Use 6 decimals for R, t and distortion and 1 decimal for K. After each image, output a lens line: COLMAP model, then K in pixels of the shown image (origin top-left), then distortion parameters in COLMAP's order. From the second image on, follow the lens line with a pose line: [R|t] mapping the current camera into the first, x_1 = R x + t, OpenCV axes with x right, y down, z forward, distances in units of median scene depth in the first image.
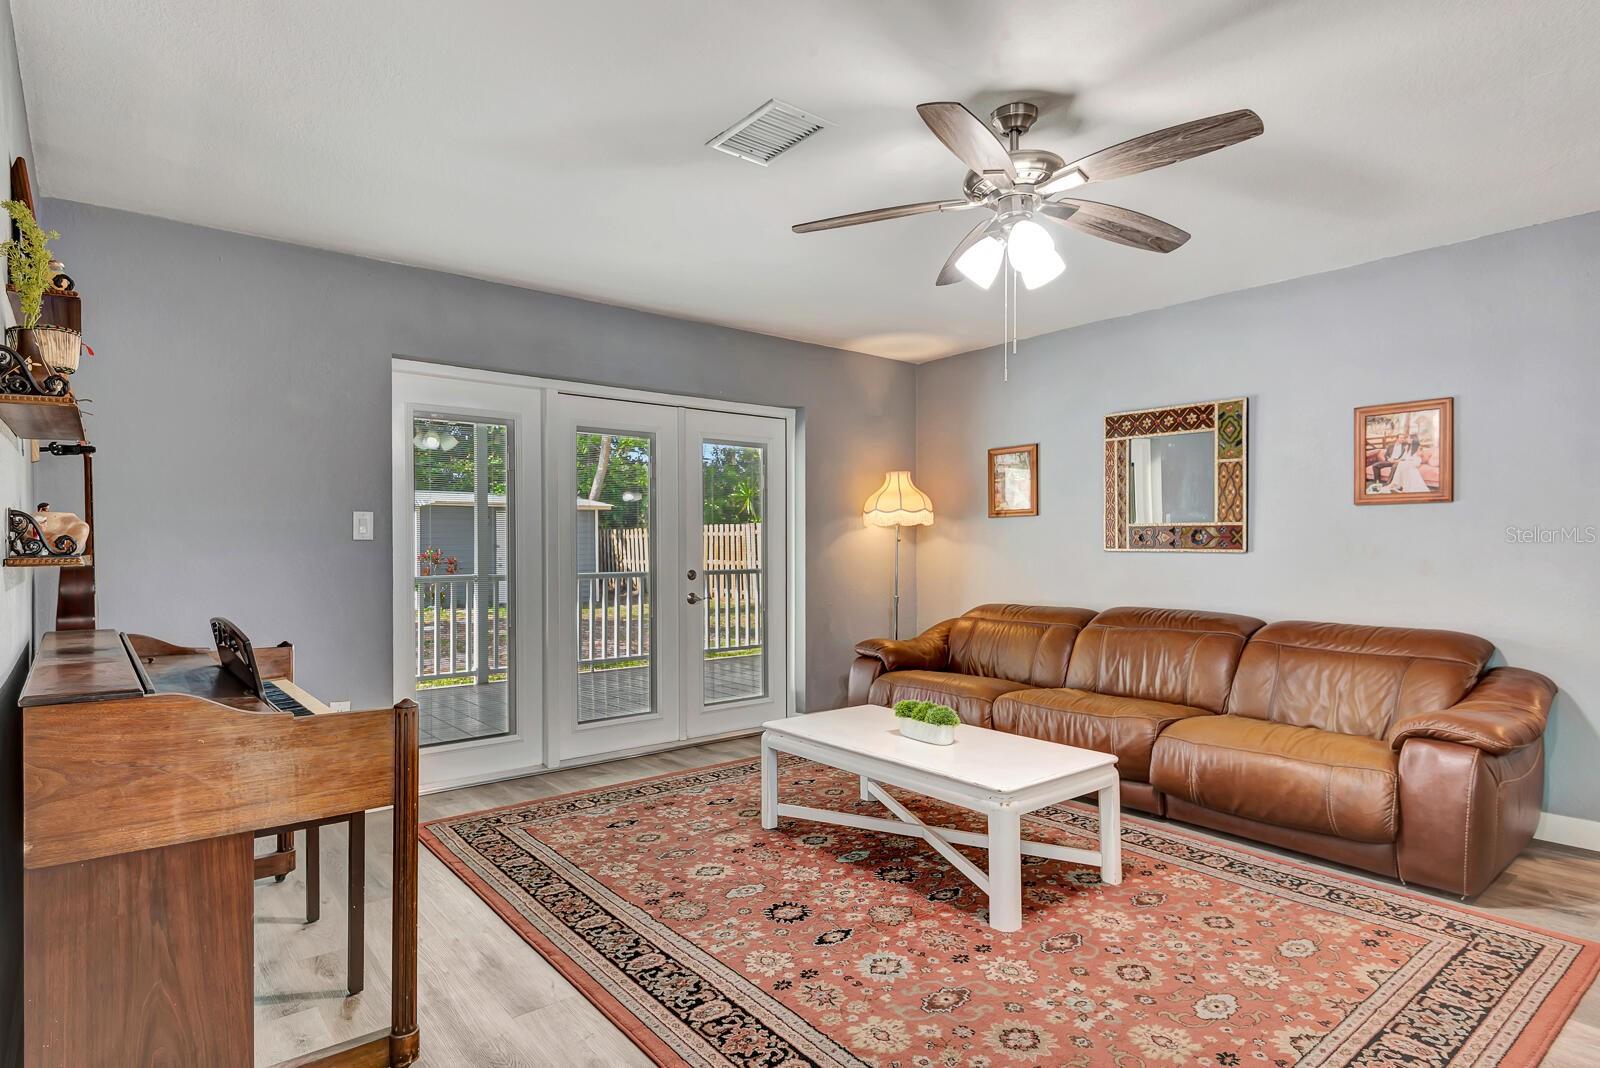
lens RADIAL K [[858.0, 0, 800.0], [0, 858.0, 534.0], [0, 0, 1]] dist [0.034719, -0.026762]
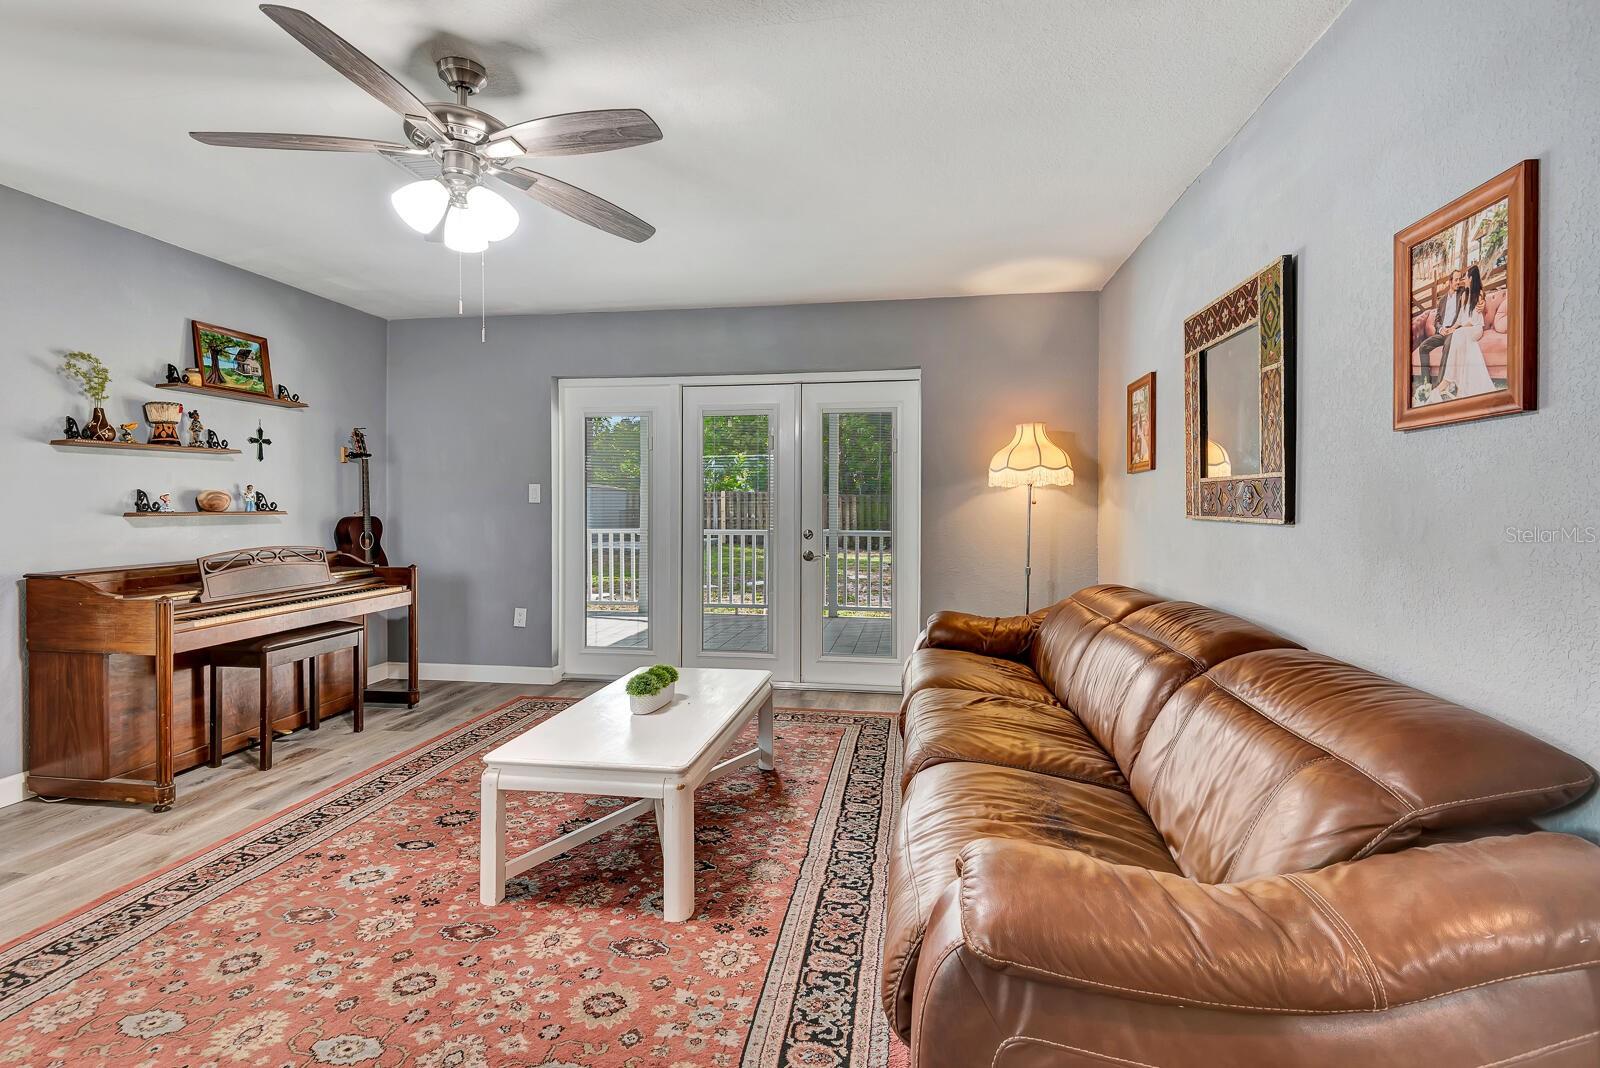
lens RADIAL K [[735.2, 0, 798.5], [0, 735.2, 506.0], [0, 0, 1]] dist [0.025557, -0.016660]
pose [[0.665954, 0.003486, -0.745984, 0.857925], [0.007029, 0.999915, 0.010947, 0.001408], [0.745959, -0.012534, 0.665874, 0.551065]]
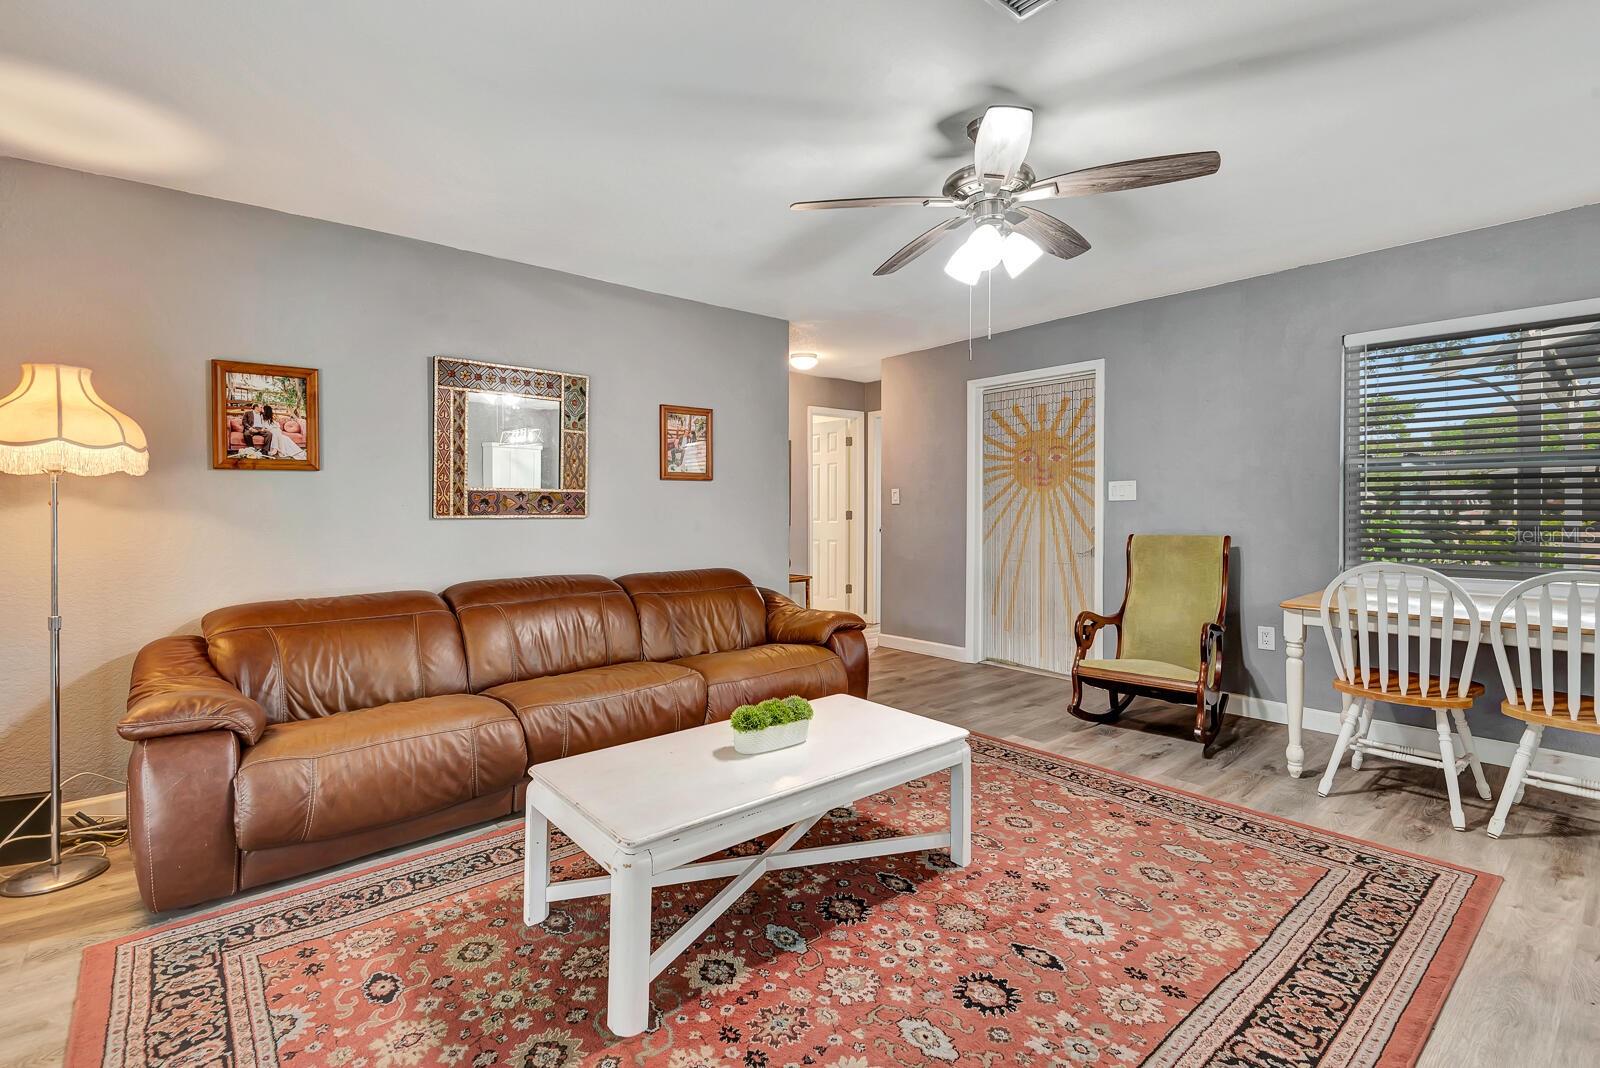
lens RADIAL K [[731.5, 0, 802.9], [0, 731.5, 492.6], [0, 0, 1]] dist [0.028267, -0.017241]
pose [[-0.024534, 0.024385, 0.999402, -0.542036], [-0.008617, 0.999660, -0.024603, 0.013810], [-0.999662, -0.009216, -0.024315, 0.958235]]
